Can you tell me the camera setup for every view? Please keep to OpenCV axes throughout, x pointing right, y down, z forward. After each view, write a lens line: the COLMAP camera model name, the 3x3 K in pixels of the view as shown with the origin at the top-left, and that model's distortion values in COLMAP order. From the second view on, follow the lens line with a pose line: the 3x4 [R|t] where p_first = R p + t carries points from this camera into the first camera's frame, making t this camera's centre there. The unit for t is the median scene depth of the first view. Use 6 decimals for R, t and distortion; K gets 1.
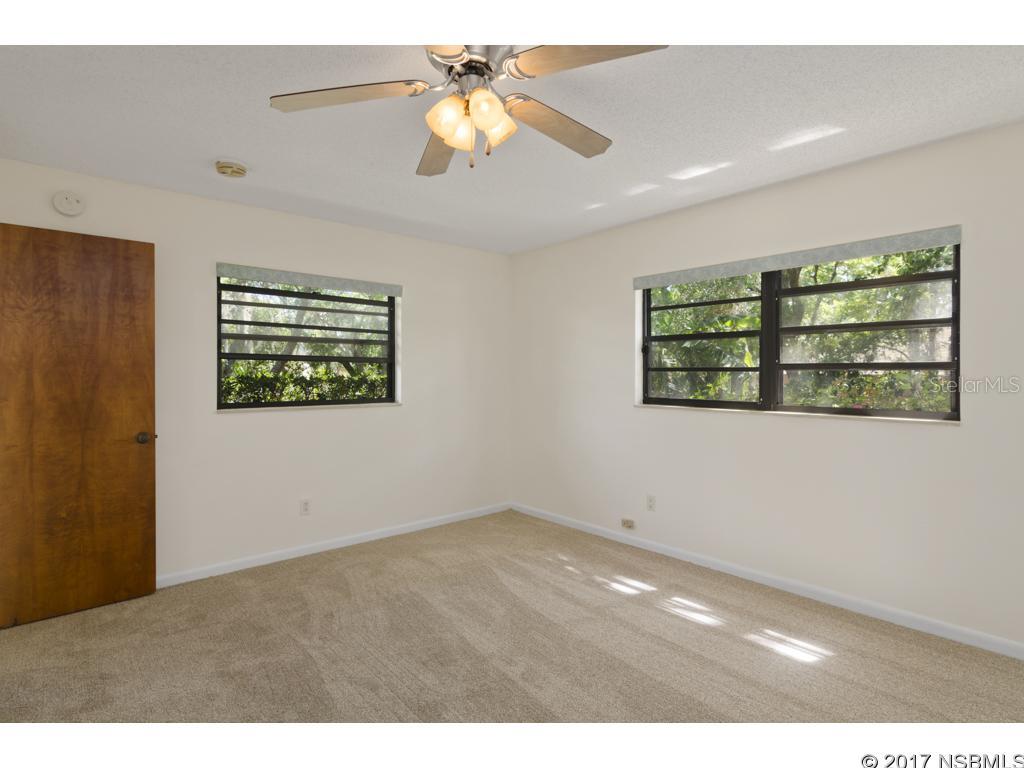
lens RADIAL K [[526.2, 0, 512.0], [0, 526.2, 384.0], [0, 0, 1]] dist [0.000756, 0.000123]
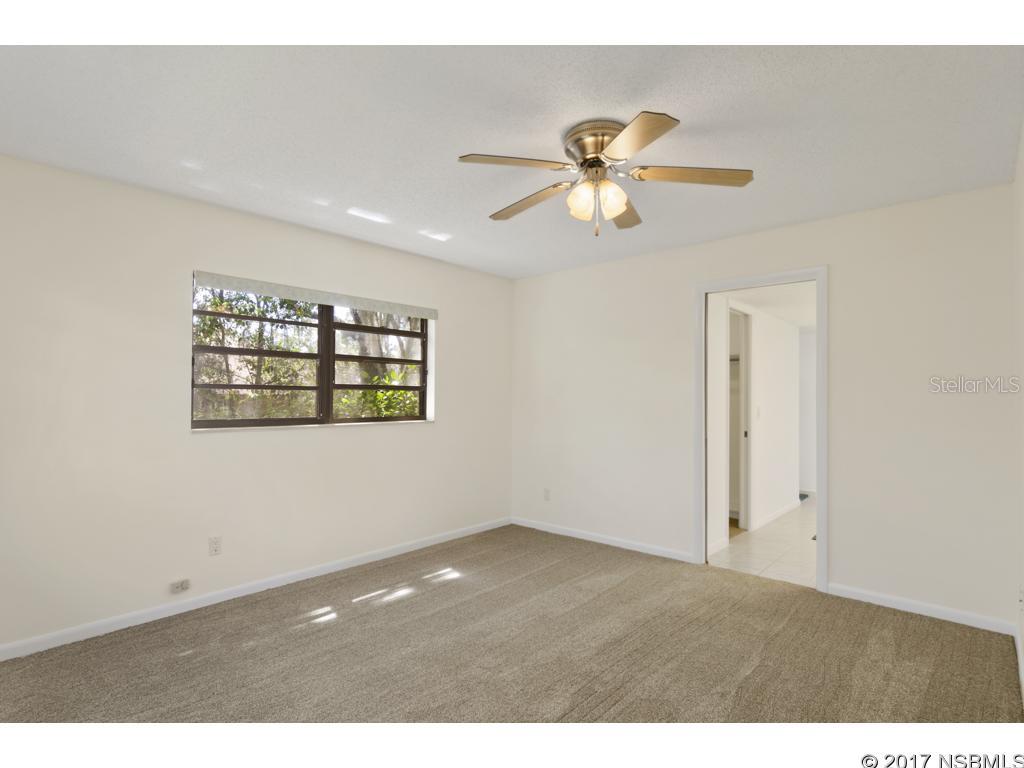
lens RADIAL K [[517.4, 0, 514.5], [0, 517.4, 395.4], [0, 0, 1]] dist [0.000017, -0.000054]
pose [[-0.123258, 0.005285, 0.992361, -0.737112], [0.018557, 0.999823, -0.003020, -0.001329], [-0.992201, 0.018043, -0.123334, 0.758997]]
